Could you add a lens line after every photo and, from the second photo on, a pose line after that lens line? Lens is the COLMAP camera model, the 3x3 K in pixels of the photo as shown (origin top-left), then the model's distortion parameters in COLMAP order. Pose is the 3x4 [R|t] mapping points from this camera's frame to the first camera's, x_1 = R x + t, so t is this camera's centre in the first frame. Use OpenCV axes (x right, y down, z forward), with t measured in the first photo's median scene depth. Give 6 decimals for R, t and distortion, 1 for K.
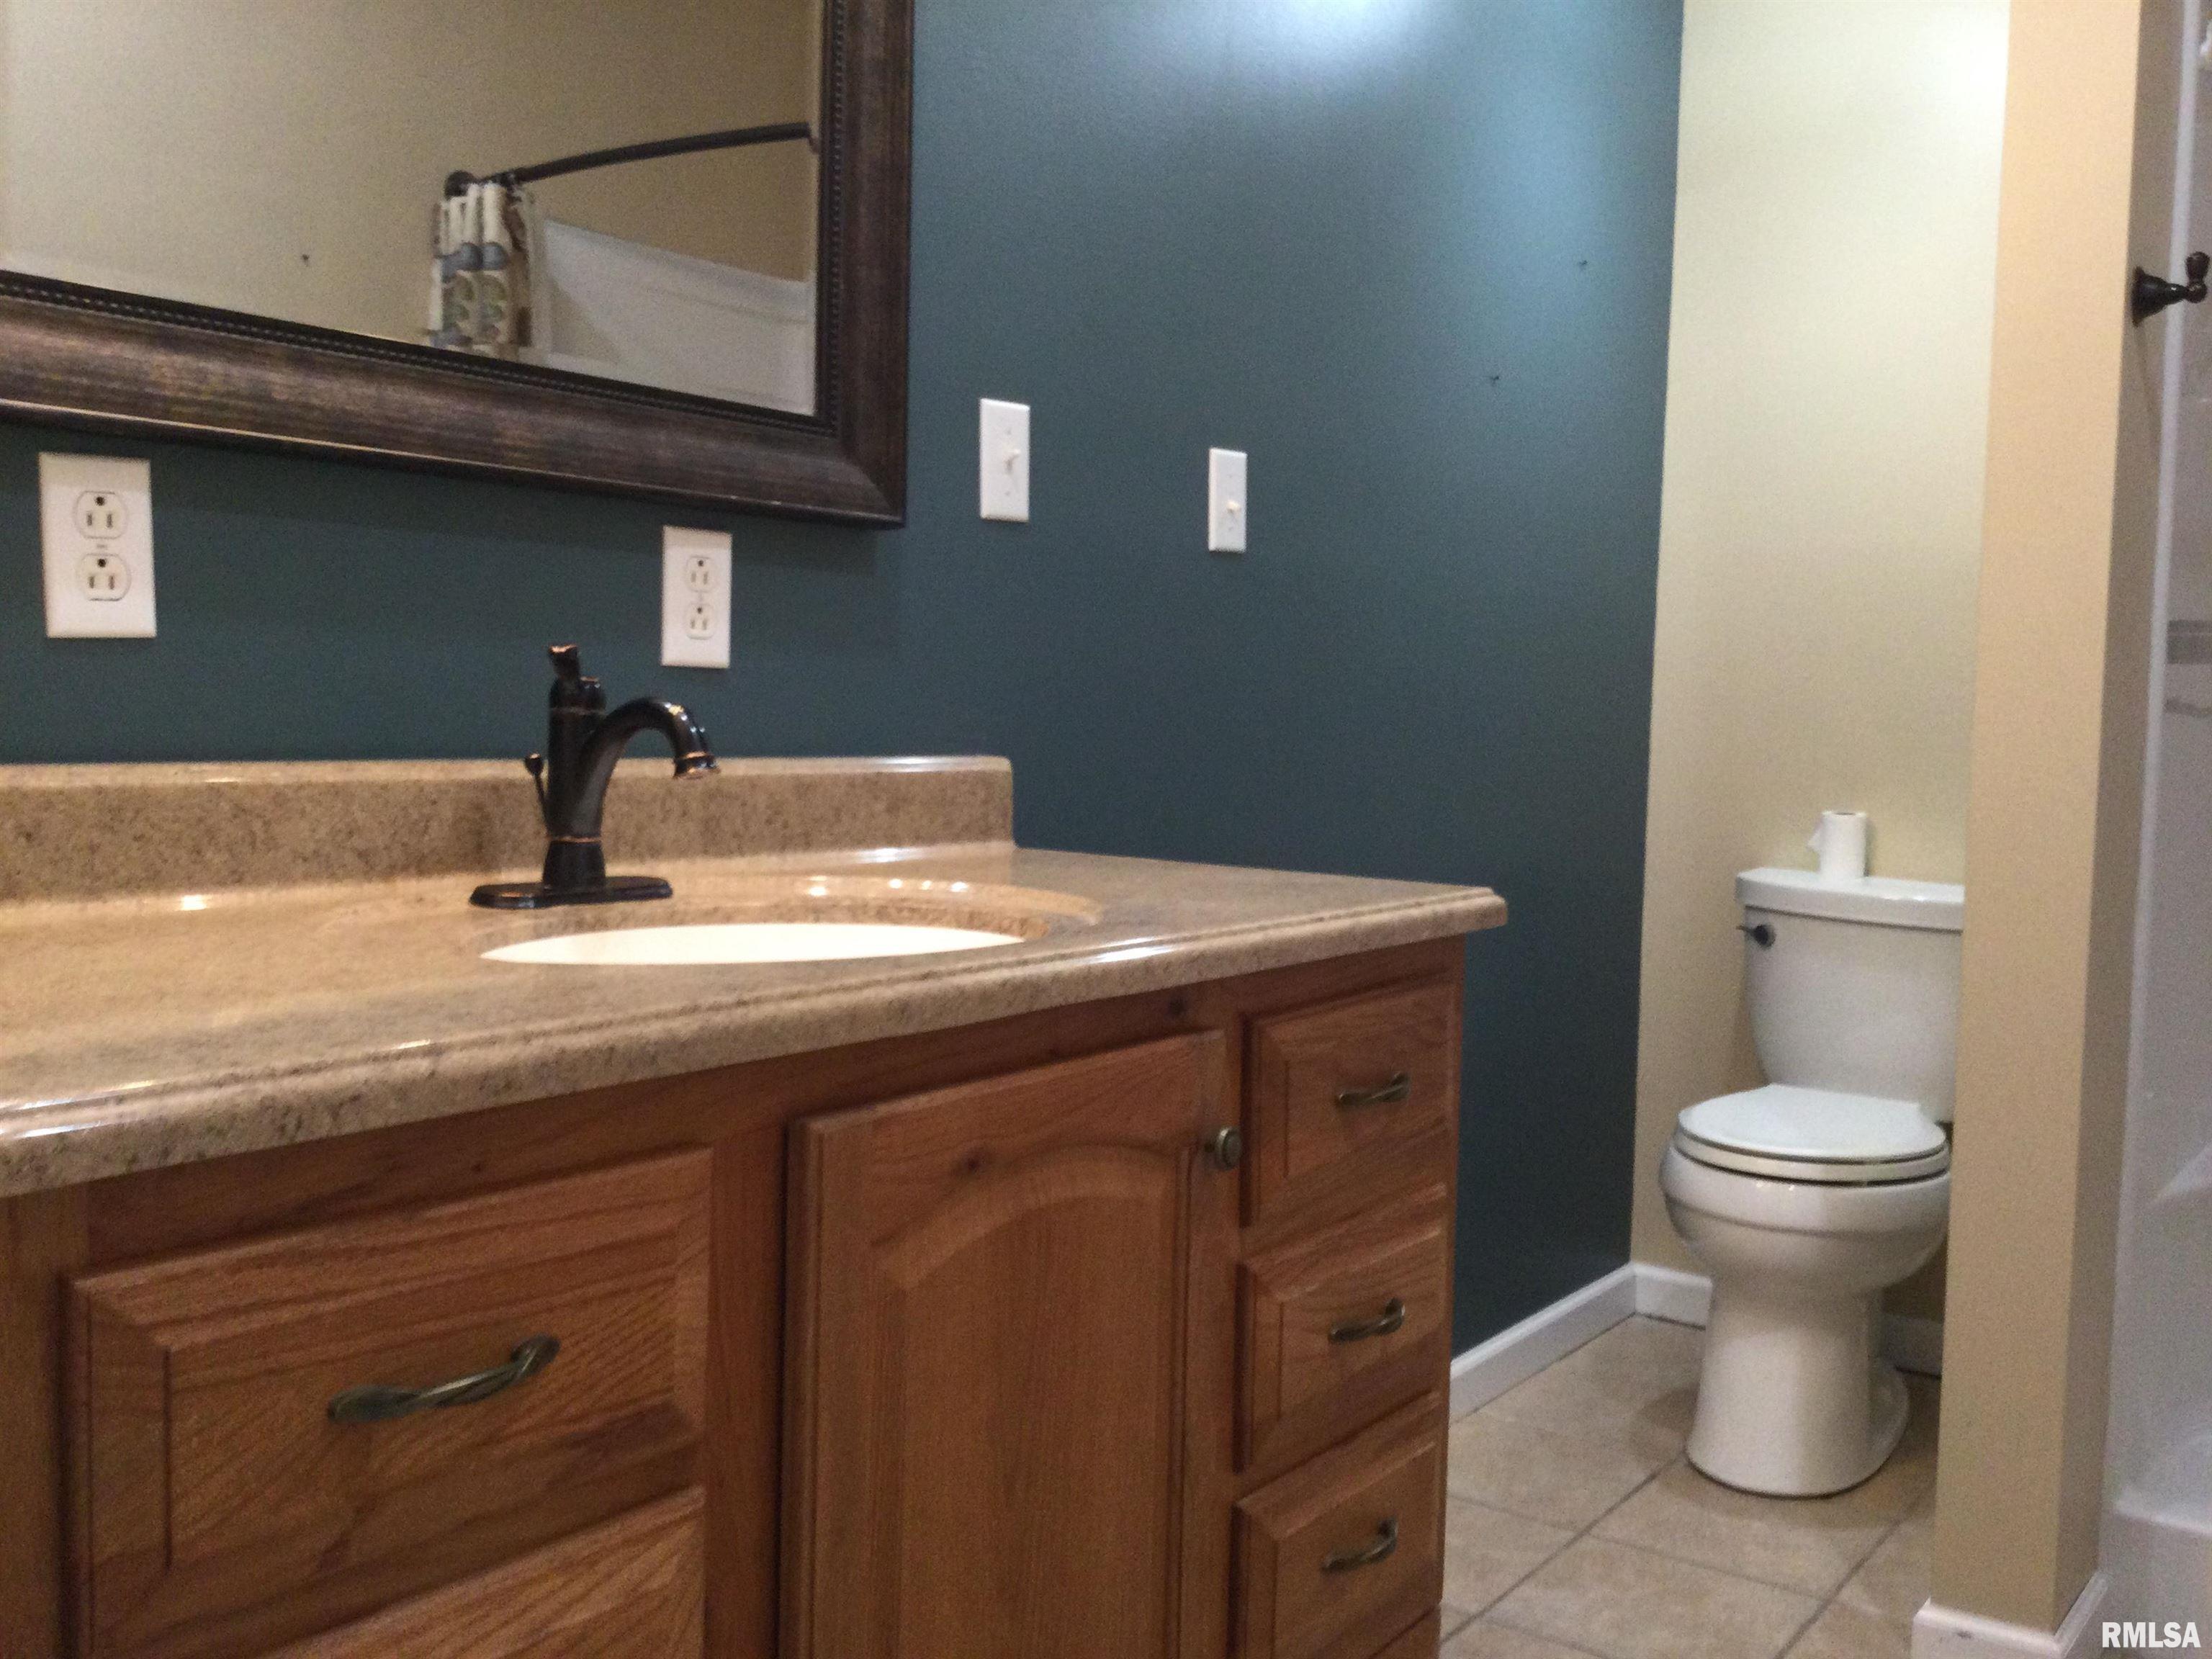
lens RADIAL K [[2015.3, 0, 1105.8], [0, 2015.3, 827.2], [0, 0, 1]] dist [0.111309, -0.231415]
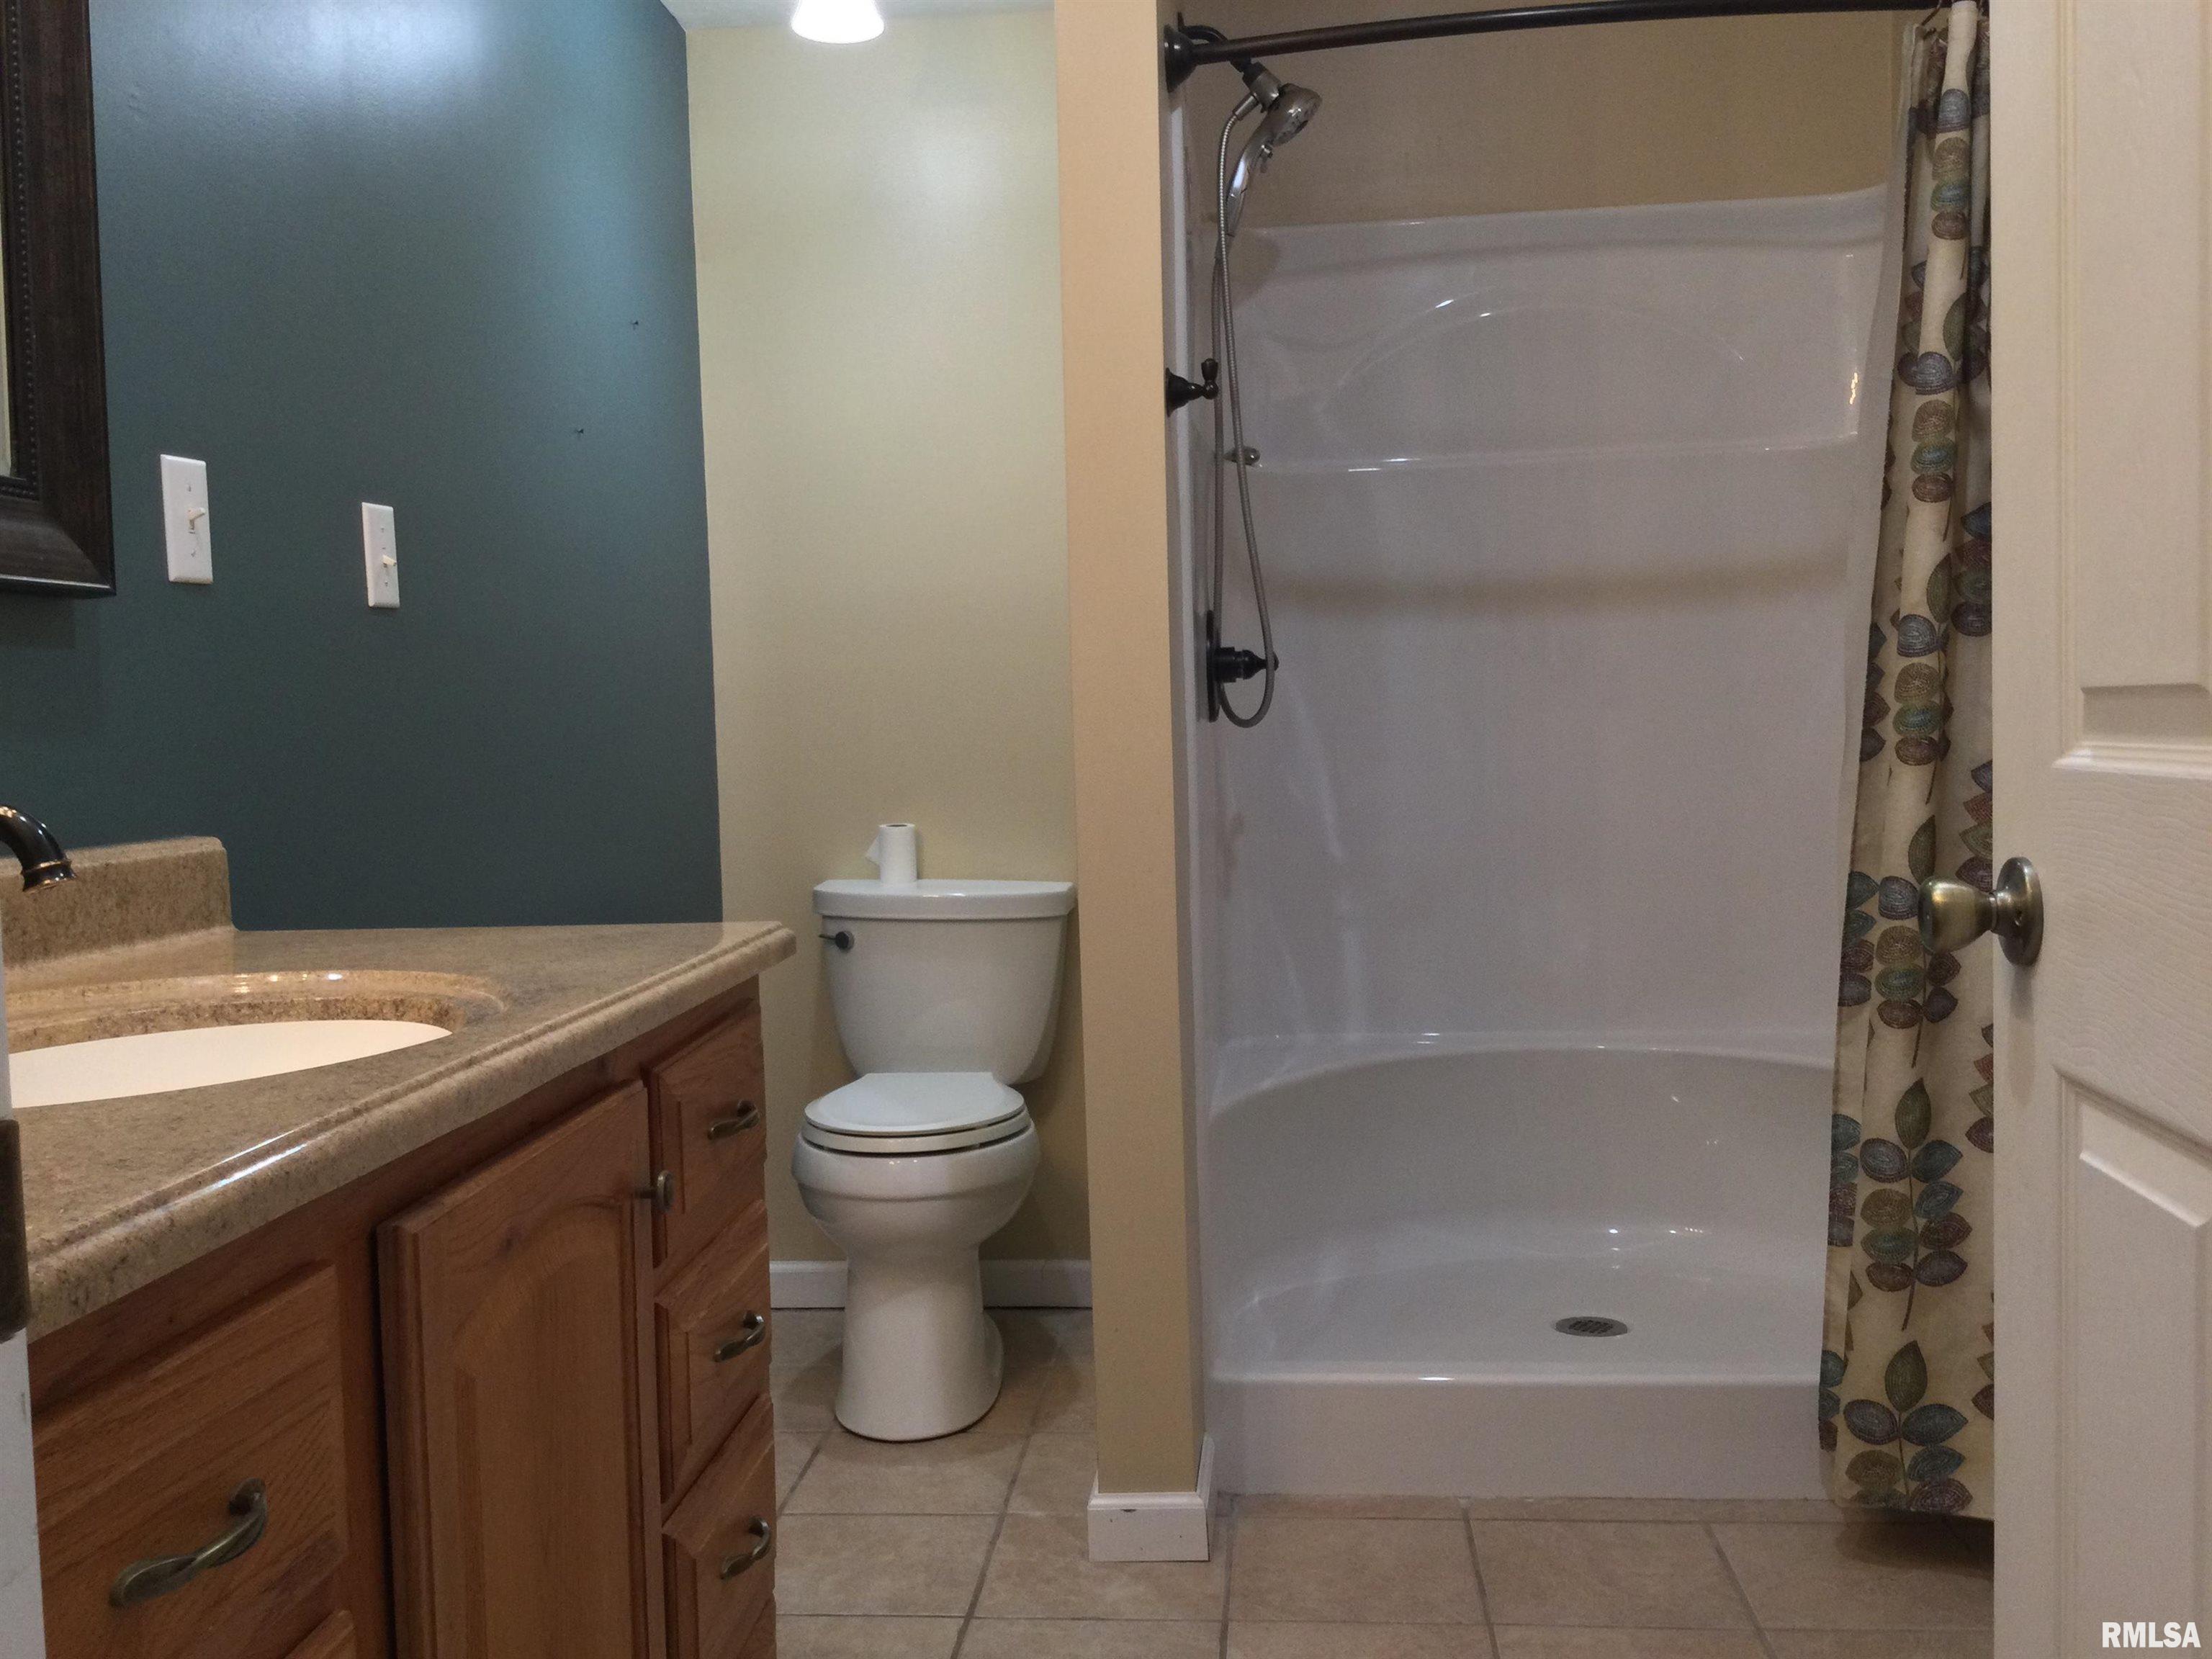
lens RADIAL K [[1966.3, 0, 1144.3], [0, 1966.3, 822.1], [0, 0, 1]] dist [0.159925, -0.292293]
pose [[0.855773, -0.075136, 0.511866, -0.163298], [0.082223, 0.996575, 0.008820, -0.014539], [-0.510776, 0.034539, 0.859020, -0.017222]]
